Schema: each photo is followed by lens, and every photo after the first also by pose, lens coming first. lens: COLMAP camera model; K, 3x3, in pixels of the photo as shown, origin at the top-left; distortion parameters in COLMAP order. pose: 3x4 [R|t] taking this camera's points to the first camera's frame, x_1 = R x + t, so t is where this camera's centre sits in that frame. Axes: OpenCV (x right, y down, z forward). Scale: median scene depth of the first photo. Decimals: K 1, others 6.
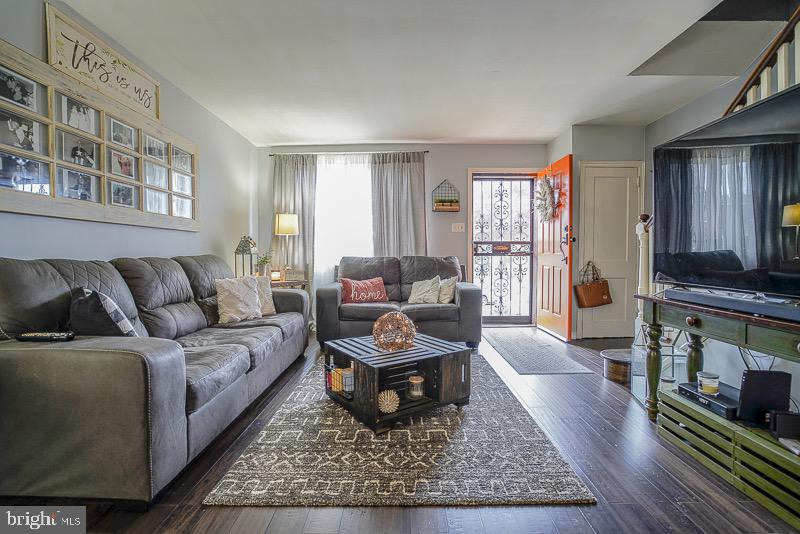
lens RADIAL K [[369.6, 0, 397.7], [0, 369.6, 263.1], [0, 0, 1]] dist [-0.053365, 0.020027]
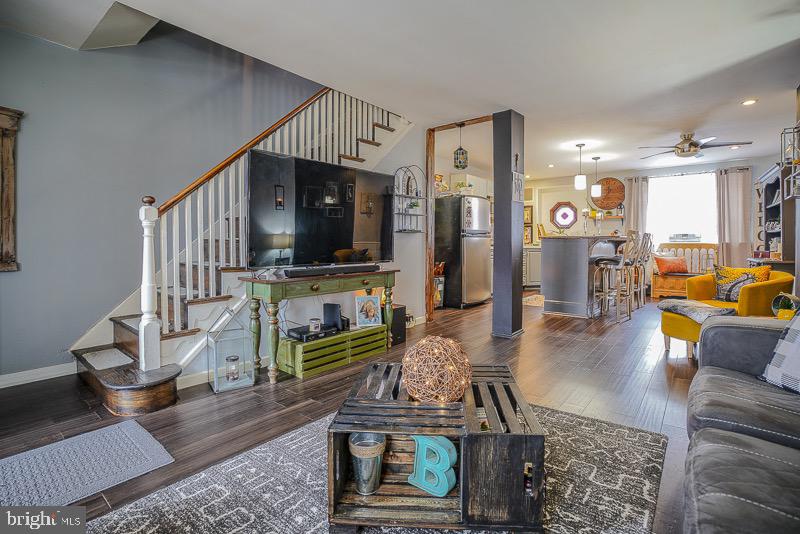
lens RADIAL K [[378.6, 0, 422.1], [0, 378.6, 244.6], [0, 0, 1]] dist [-0.046844, 0.026067]
pose [[-0.805272, -0.003808, 0.592893, -0.259952], [0.016362, 0.999456, 0.028642, -0.032336], [-0.592680, 0.032766, -0.804772, 1.081377]]
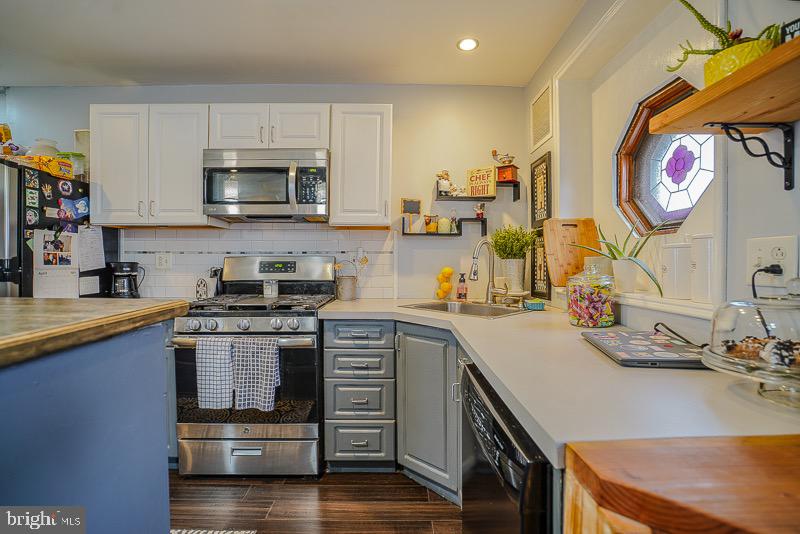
lens RADIAL K [[369.8, 0, 399.4], [0, 369.8, 267.8], [0, 0, 1]] dist [-0.060153, 0.023200]
pose [[-0.016149, -0.005562, 0.999854, 0.016128], [0.022715, 0.999724, 0.005928, -0.017147], [-0.999612, 0.022808, -0.016018, -1.161131]]
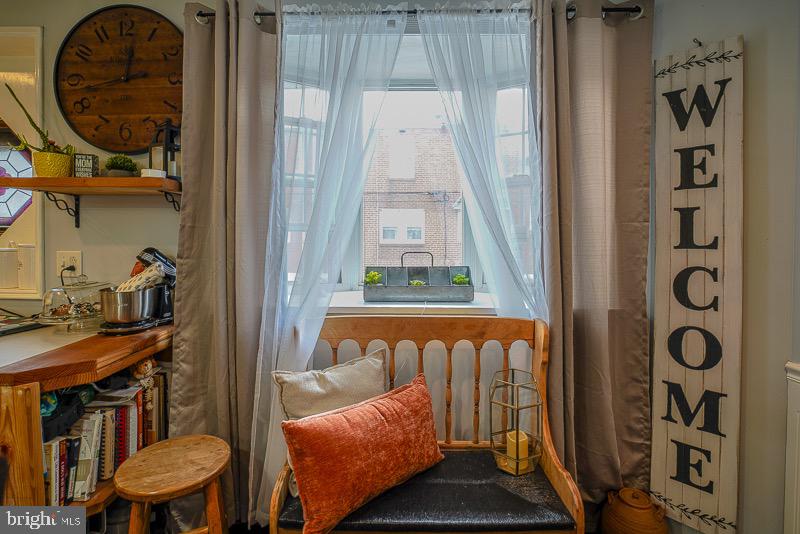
lens RADIAL K [[381.5, 0, 399.4], [0, 381.5, 244.6], [0, 0, 1]] dist [-0.049454, 0.018388]
pose [[-0.999991, -0.004183, 0.000535, -0.182320], [-0.004157, 0.999112, 0.041925, -0.063475], [-0.000710, 0.041923, -0.999121, -0.928558]]
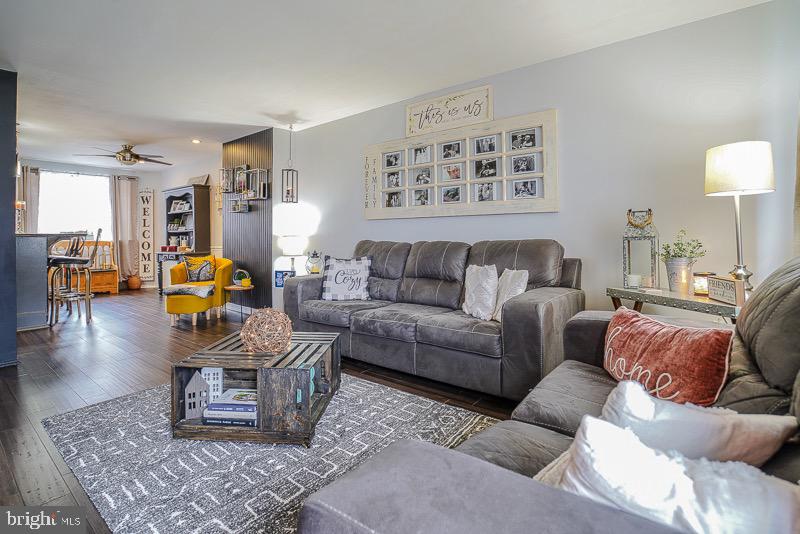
lens RADIAL K [[381.0, 0, 404.0], [0, 381.0, 229.6], [0, 0, 1]] dist [-0.062966, 0.026343]
pose [[-0.595318, -0.007059, -0.803459, 0.363341], [-0.010870, 0.999941, -0.000731, -0.041307], [0.803417, 0.008298, -0.595359, 1.263997]]
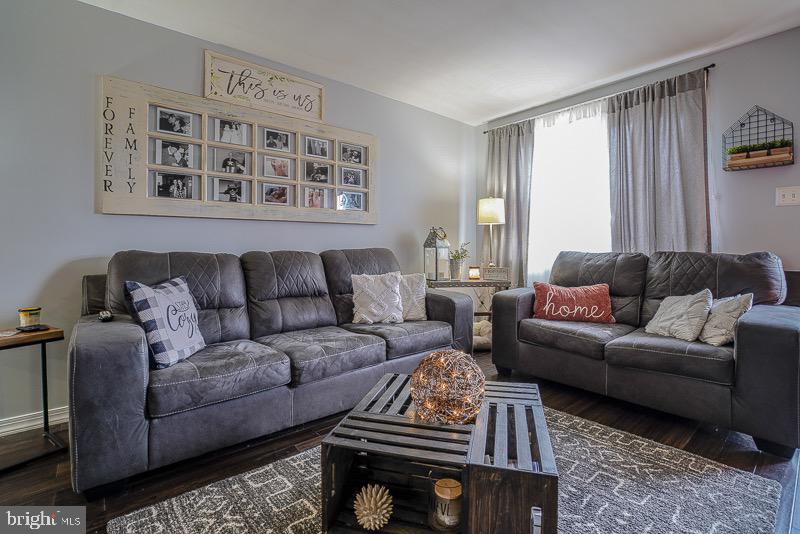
lens RADIAL K [[381.5, 0, 399.4], [0, 381.5, 244.6], [0, 0, 1]] dist [-0.049454, 0.018388]
pose [[0.657188, -0.000783, -0.753727, 0.272223], [-0.019184, 0.999658, -0.017765, -0.015665], [0.753483, 0.026134, 0.656948, 0.384812]]
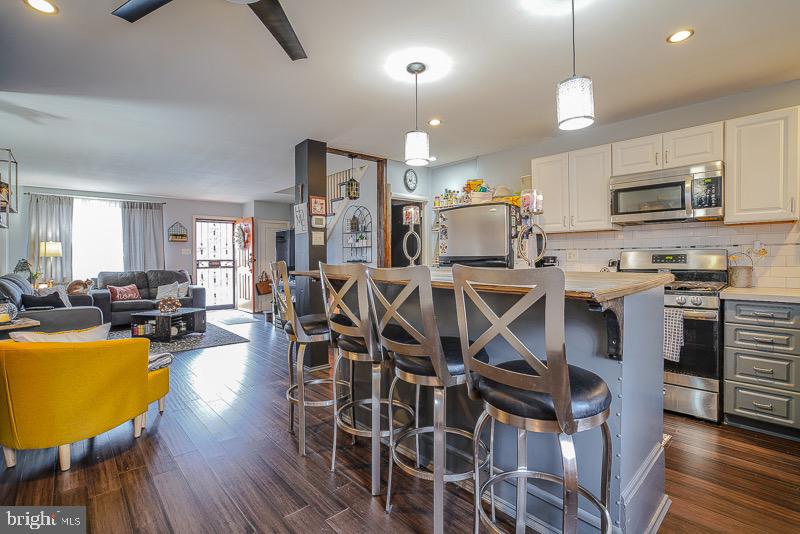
lens RADIAL K [[369.6, 0, 397.7], [0, 369.6, 263.1], [0, 0, 1]] dist [-0.053365, 0.020027]
pose [[0.726688, -0.009807, 0.686898, -0.367237], [0.022231, 0.999710, -0.009246, -0.015863], [-0.686608, 0.021989, 0.726695, -1.122855]]
